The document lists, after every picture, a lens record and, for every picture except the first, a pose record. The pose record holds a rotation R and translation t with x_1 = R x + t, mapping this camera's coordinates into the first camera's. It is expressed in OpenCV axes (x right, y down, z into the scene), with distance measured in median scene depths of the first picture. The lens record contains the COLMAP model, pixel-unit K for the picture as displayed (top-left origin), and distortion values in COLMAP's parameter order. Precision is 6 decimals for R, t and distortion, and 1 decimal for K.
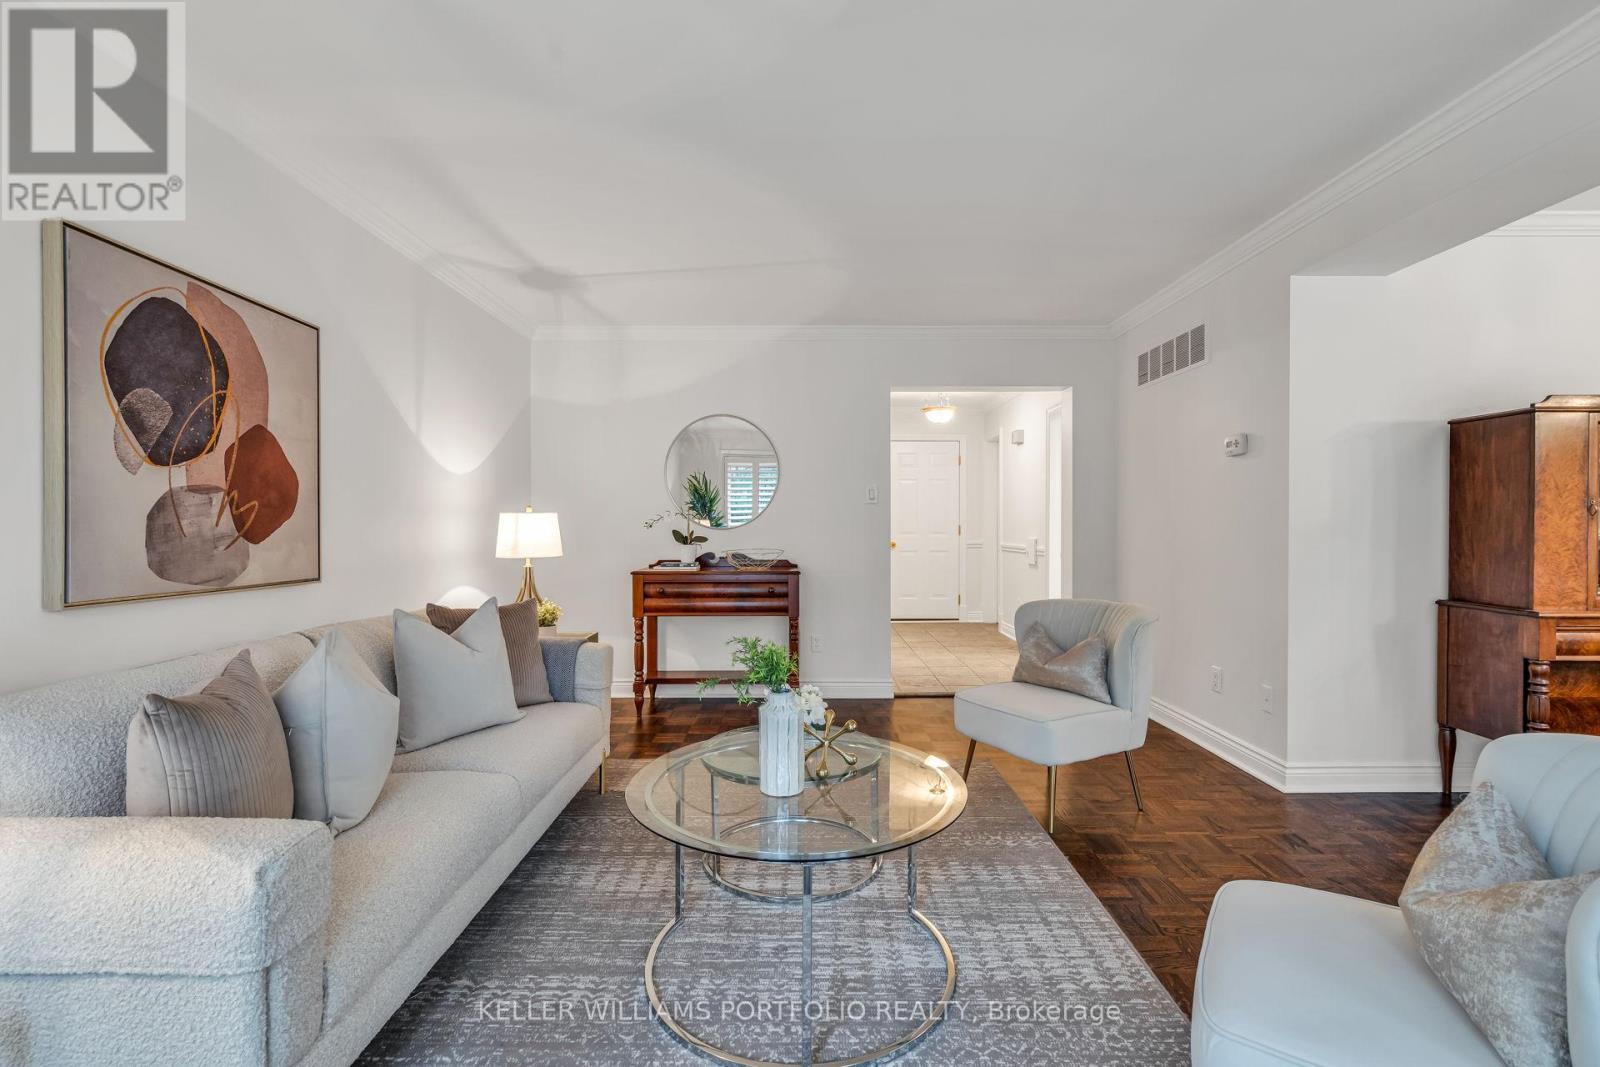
lens RADIAL K [[715.2, 0, 795.8], [0, 715.2, 531.3], [0, 0, 1]] dist [-0.008442, -0.000003]
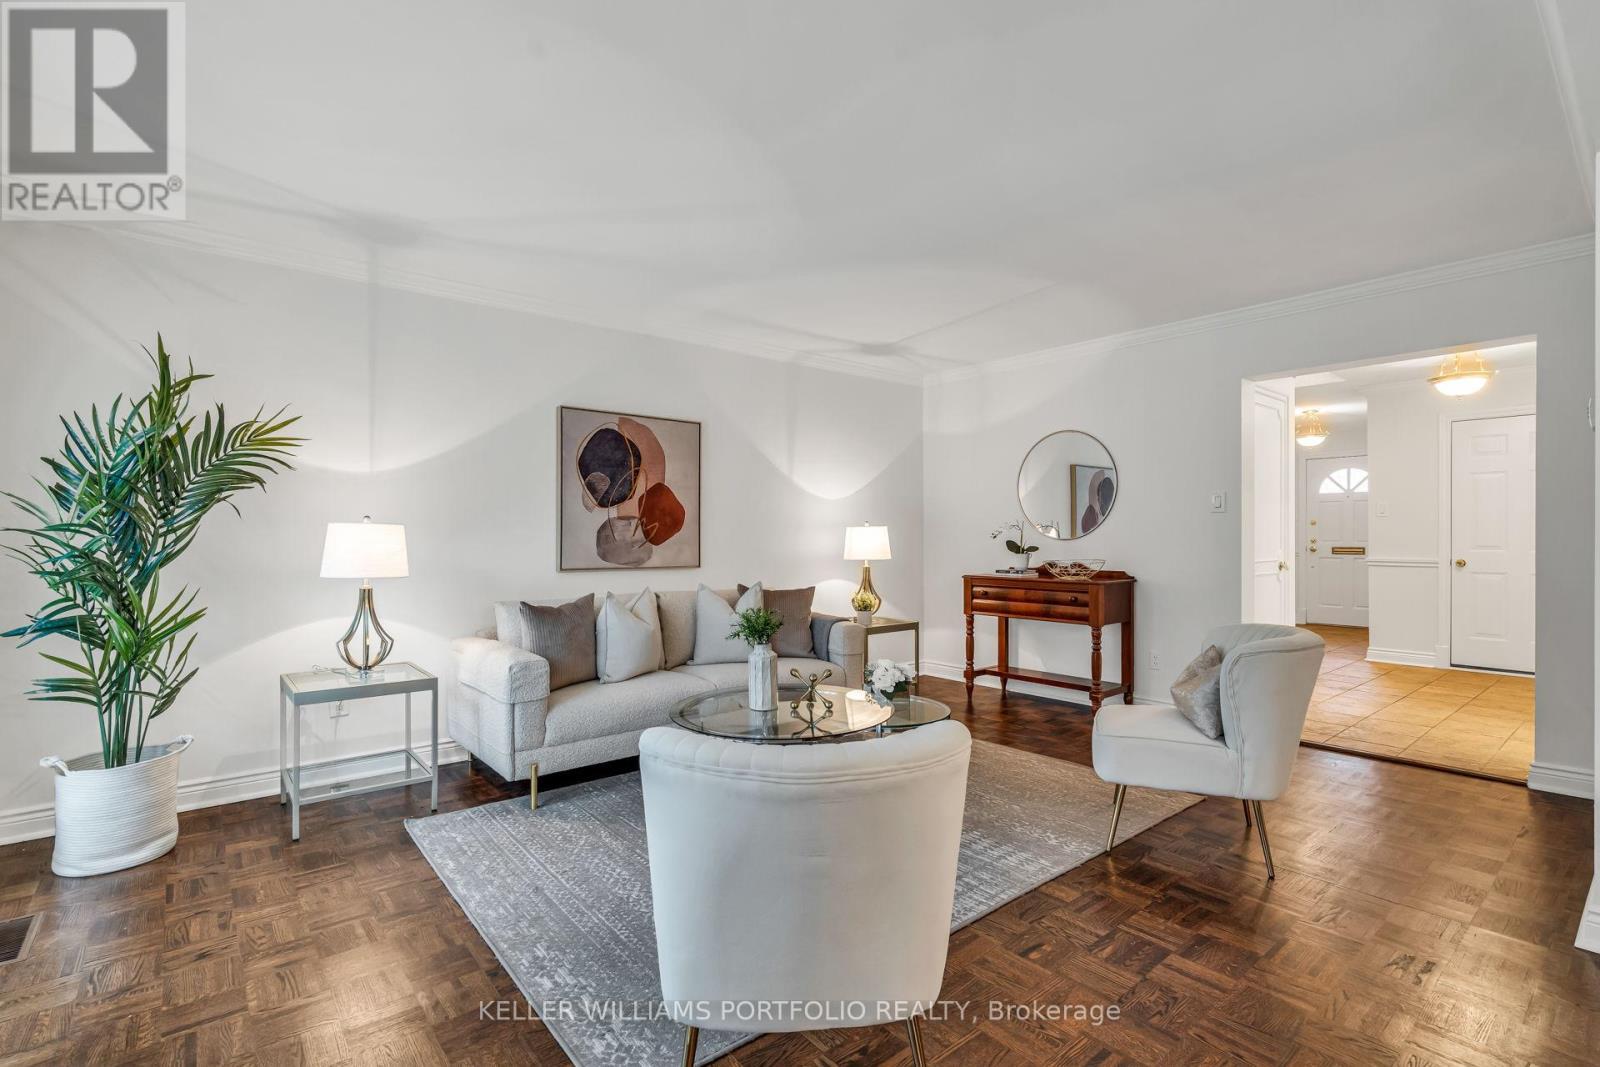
lens RADIAL K [[715.2, 0, 790.7], [0, 715.2, 535.8], [0, 0, 1]] dist [-0.008442, -0.000003]
pose [[0.649329, 0.000210, -0.760507, 0.905924], [-0.006900, 0.999960, -0.005615, 0.000028], [0.760476, 0.008894, 0.649305, 0.031540]]
